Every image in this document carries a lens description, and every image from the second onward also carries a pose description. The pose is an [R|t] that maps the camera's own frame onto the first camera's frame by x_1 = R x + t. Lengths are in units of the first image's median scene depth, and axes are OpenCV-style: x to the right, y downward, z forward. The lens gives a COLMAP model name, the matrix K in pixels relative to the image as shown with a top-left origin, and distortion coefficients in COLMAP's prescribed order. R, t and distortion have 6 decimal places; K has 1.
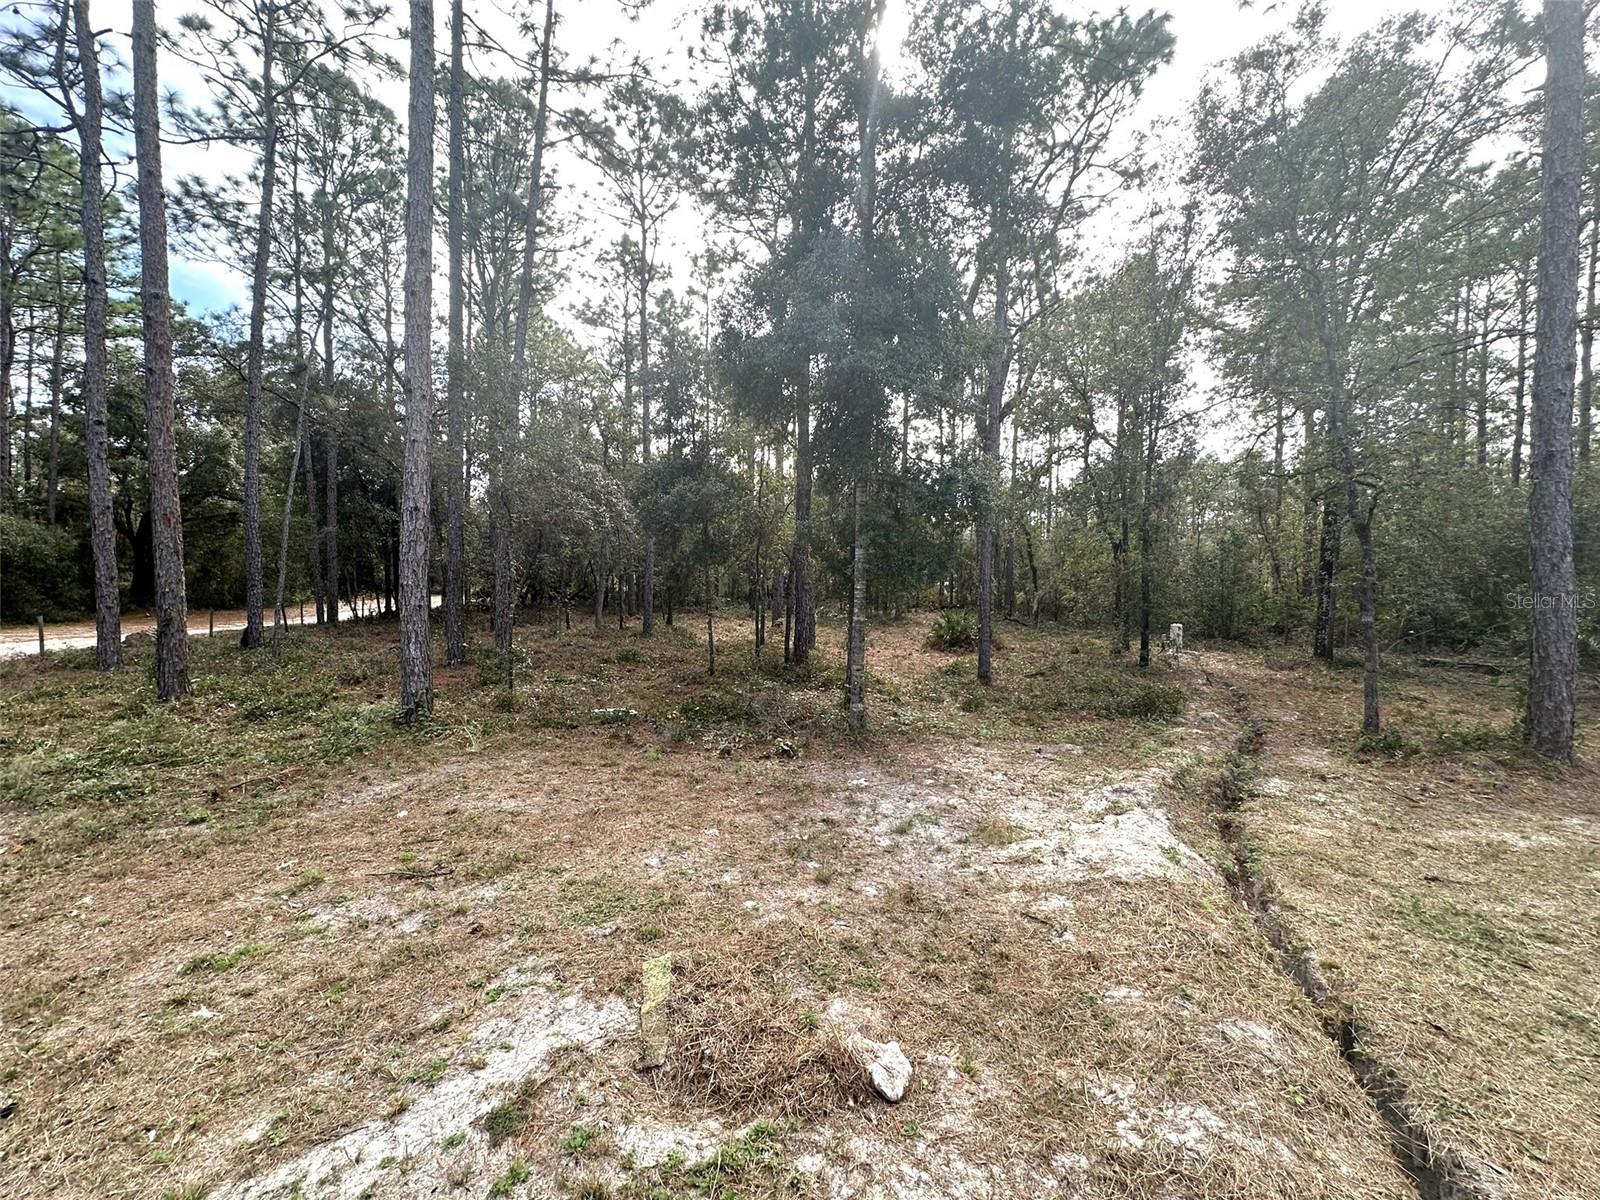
lens RADIAL K [[636.2, 0, 799.0], [0, 636.2, 598.9], [0, 0, 1]] dist [-0.002930, 0.000697]
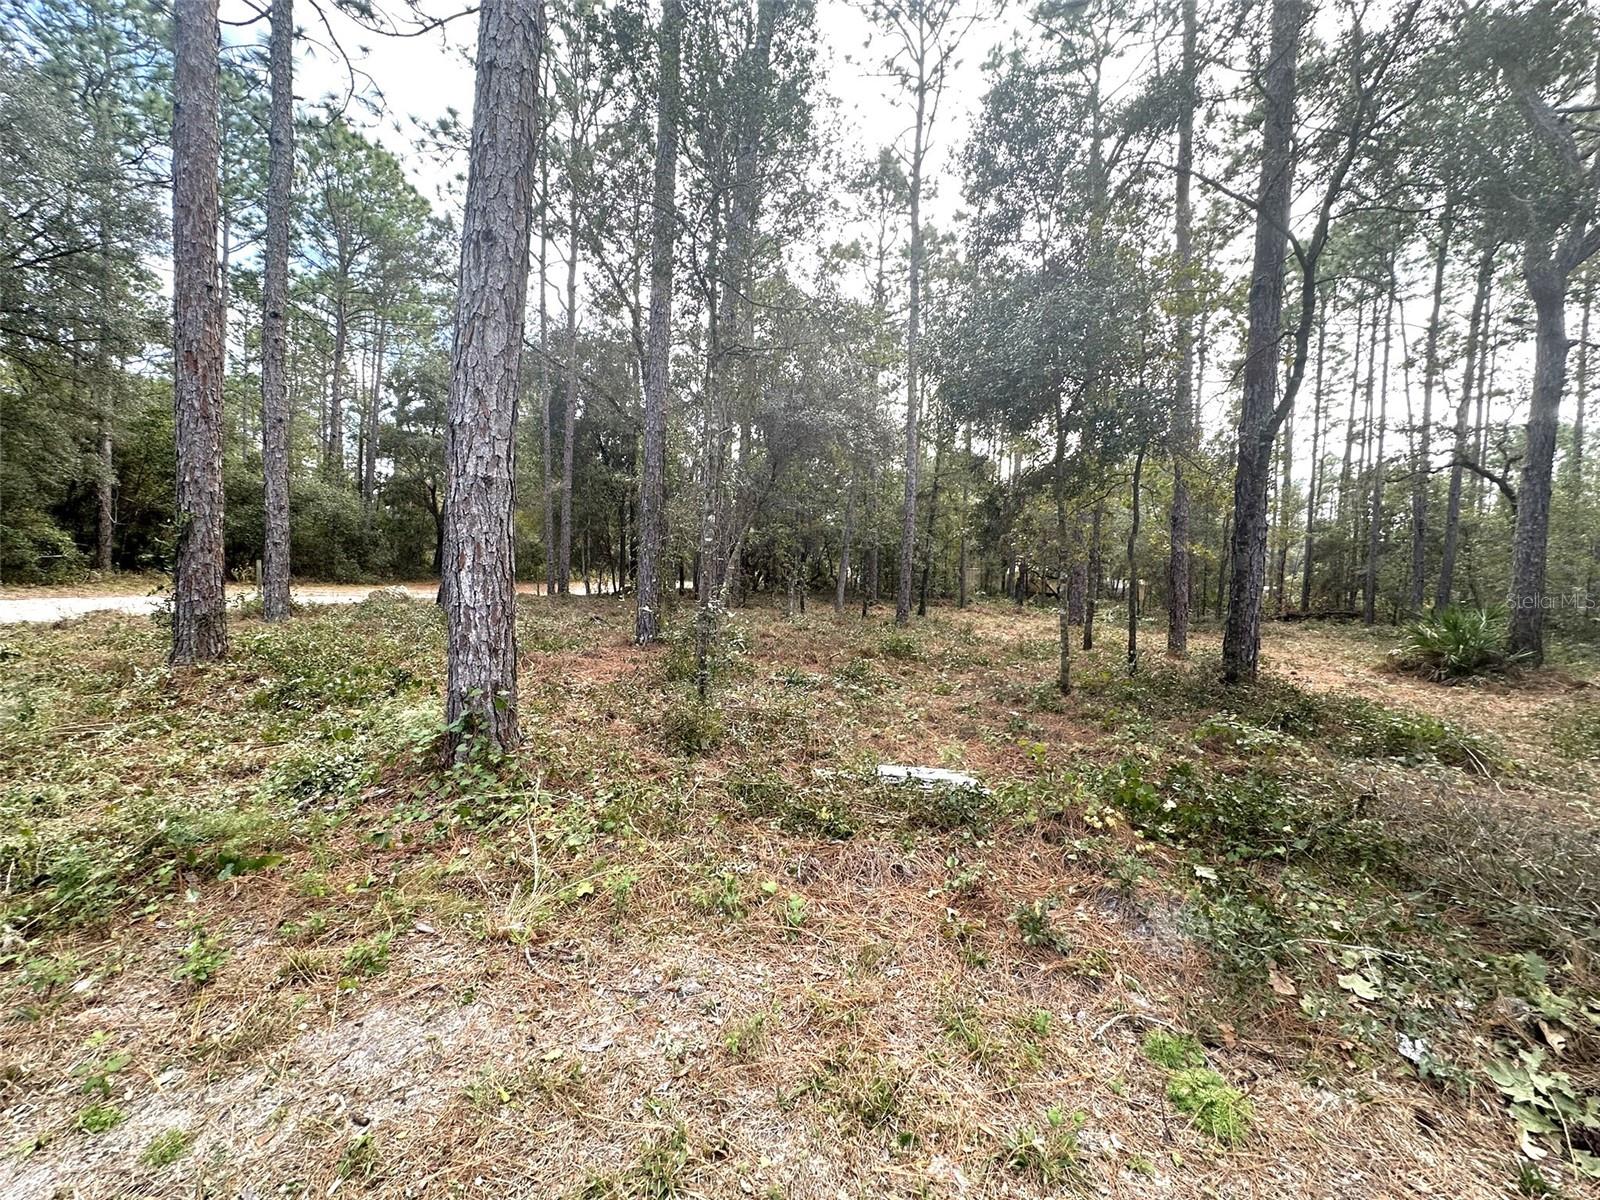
lens RADIAL K [[636.2, 0, 799.0], [0, 636.2, 598.9], [0, 0, 1]] dist [-0.002930, 0.000697]
pose [[0.939343, 0.041963, -0.340402, -0.260446], [-0.042938, 0.999067, 0.004672, 0.073169], [0.340281, 0.010228, 0.940268, 0.661339]]
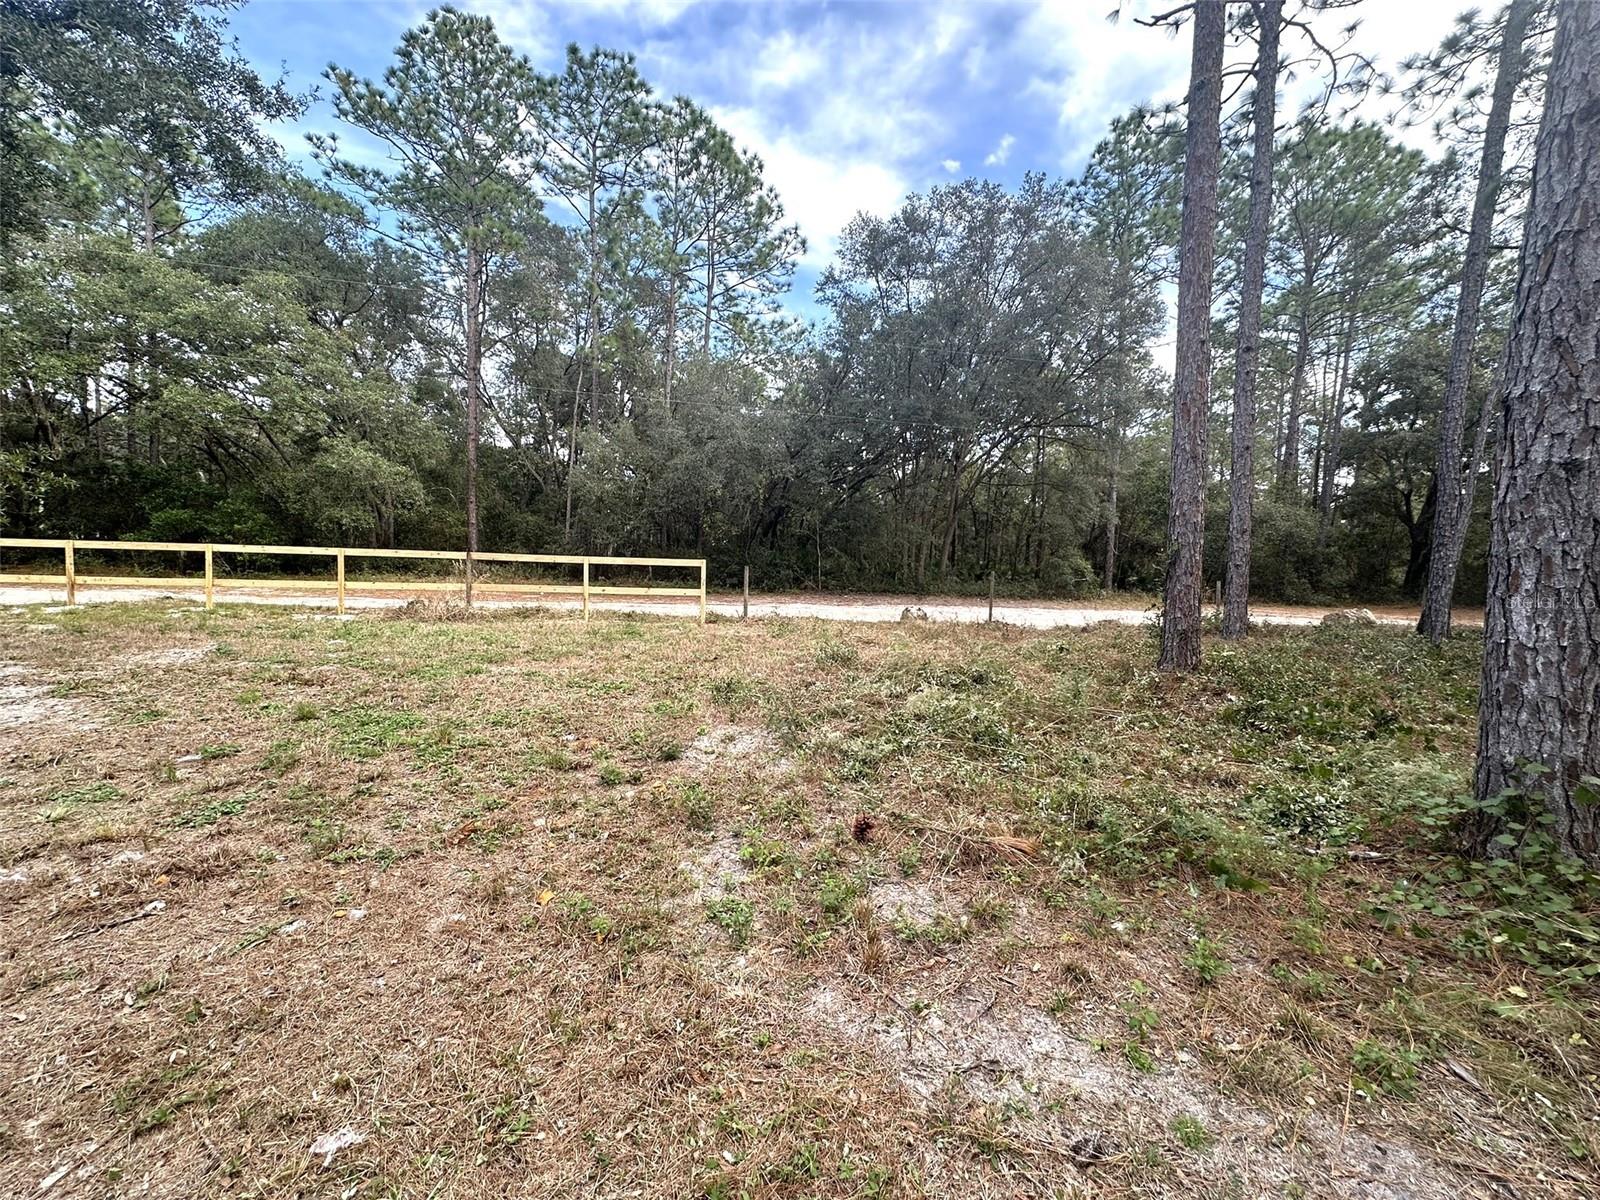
lens RADIAL K [[636.2, 0, 799.0], [0, 636.2, 598.9], [0, 0, 1]] dist [-0.002930, 0.000697]
pose [[-0.056573, 0.044049, -0.997426, -0.286197], [-0.056812, 0.997266, 0.047264, 0.072621], [0.996781, 0.059339, -0.053916, 0.653814]]
